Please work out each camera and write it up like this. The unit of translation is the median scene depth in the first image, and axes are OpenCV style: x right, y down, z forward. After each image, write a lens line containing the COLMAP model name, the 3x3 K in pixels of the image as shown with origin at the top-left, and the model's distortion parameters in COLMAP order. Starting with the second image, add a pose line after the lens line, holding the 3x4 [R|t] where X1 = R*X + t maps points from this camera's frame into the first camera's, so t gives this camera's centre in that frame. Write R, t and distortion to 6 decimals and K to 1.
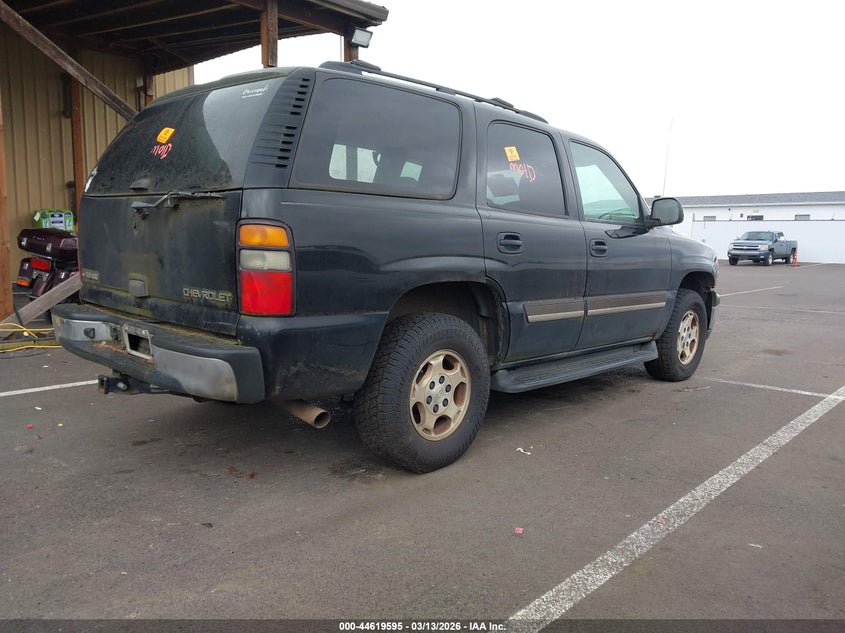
lens RADIAL K [[663.0, 0, 426.1], [0, 663.0, 317.1], [0, 0, 1]] dist [0.018079, -0.000372]
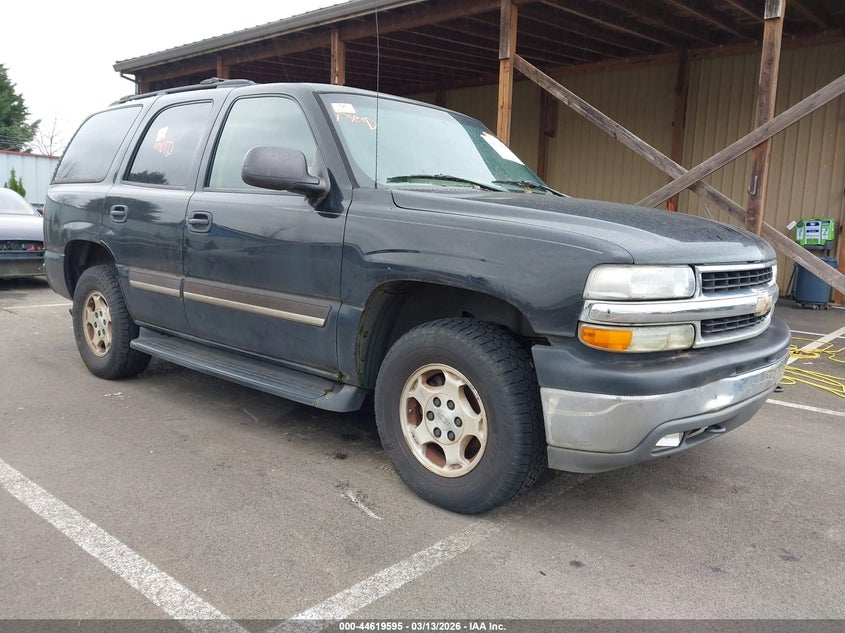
lens RADIAL K [[663.0, 0, 427.1], [0, 663.0, 312.5], [0, 0, 1]] dist [0.018079, -0.000372]
pose [[0.062904, 0.113853, -0.991504, 1.344136], [-0.156643, 0.982285, 0.102856, -0.146367], [0.985650, 0.148842, 0.079624, 1.463398]]
